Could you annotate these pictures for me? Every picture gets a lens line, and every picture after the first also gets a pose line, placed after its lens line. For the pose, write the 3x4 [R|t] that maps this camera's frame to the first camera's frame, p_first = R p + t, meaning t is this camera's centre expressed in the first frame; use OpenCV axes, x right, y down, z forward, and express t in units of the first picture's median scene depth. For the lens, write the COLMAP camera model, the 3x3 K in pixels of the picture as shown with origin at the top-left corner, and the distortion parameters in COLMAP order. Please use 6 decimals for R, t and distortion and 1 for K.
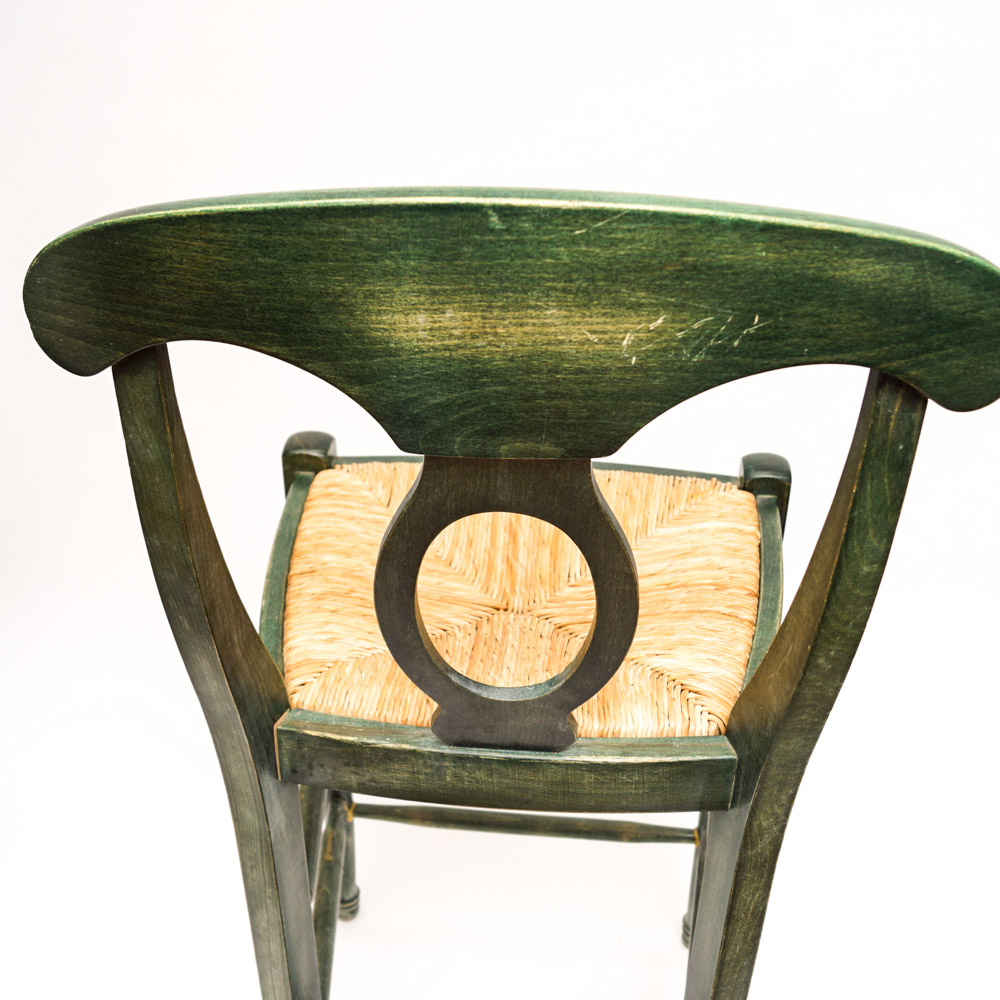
lens RADIAL K [[1182.6, 0, 466.6], [0, 1182.6, 511.6], [0, 0, 1]] dist [-0.083426, 0.000000]
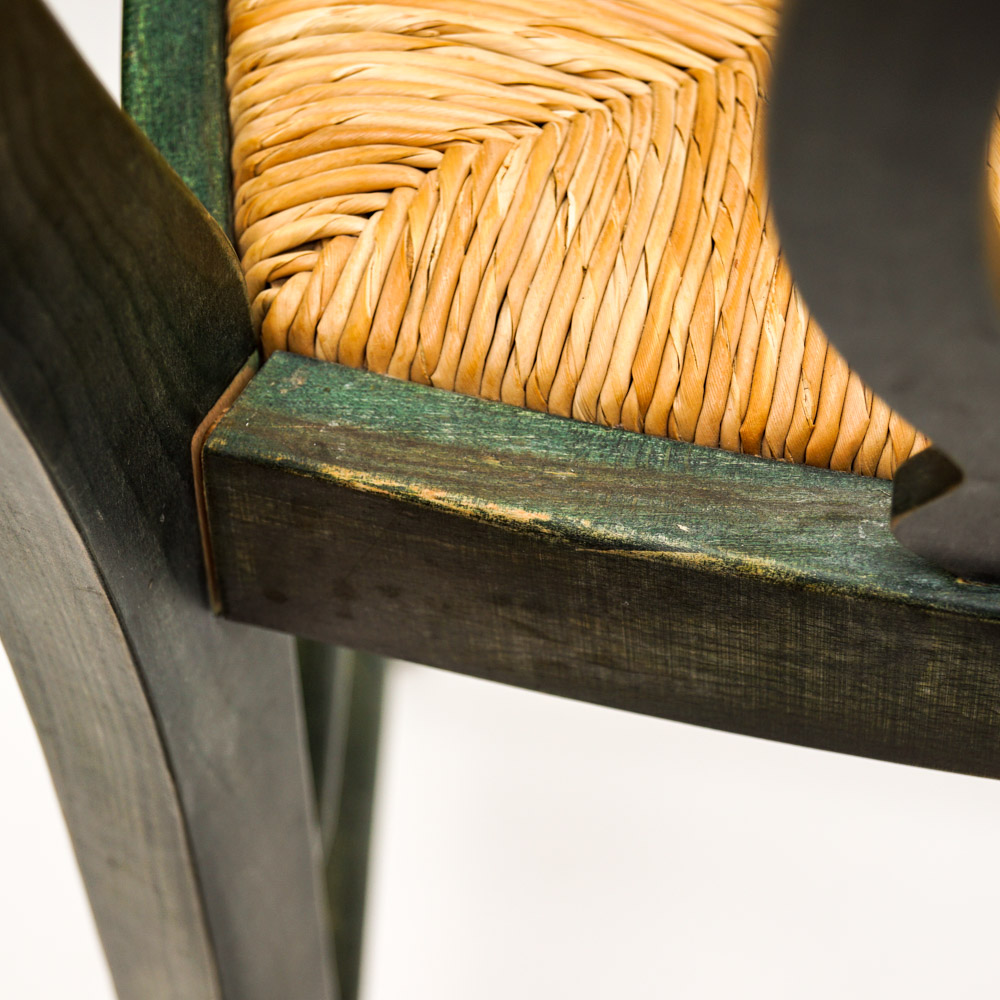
lens RADIAL K [[2719.7, 0, 501.0], [0, 2719.7, 499.9], [0, 0, 1]] dist [-0.012233, 0.000000]
pose [[0.998146, 0.047850, -0.037628, -0.079722], [-0.030010, 0.924618, 0.379711, -0.013506], [0.052961, -0.377877, 0.924340, 0.487453]]
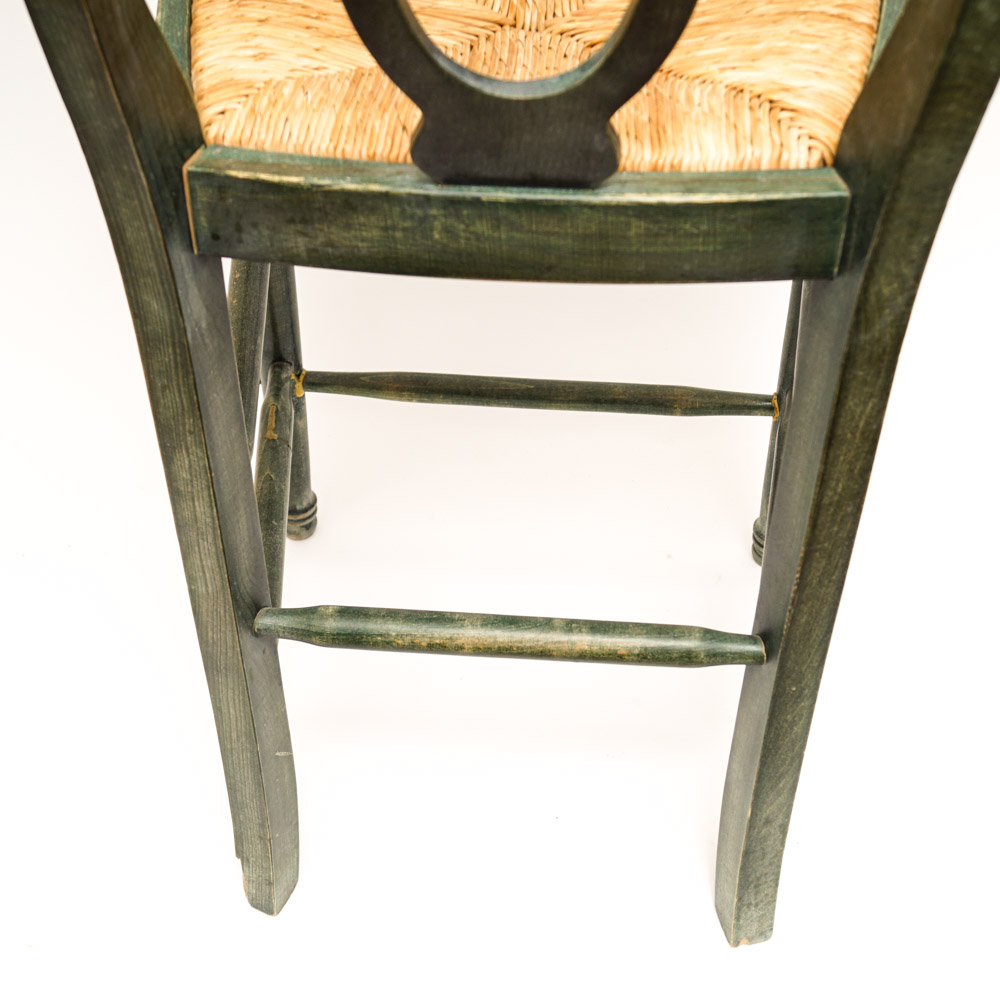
lens RADIAL K [[1612.2, 0, 474.0], [0, 1612.2, 492.1], [0, 0, 1]] dist [-0.050798, 0.000000]
pose [[0.999703, -0.021282, 0.011853, -0.007557], [0.017709, 0.969042, 0.246261, 0.134928], [-0.016727, -0.245978, 0.969131, 0.032652]]
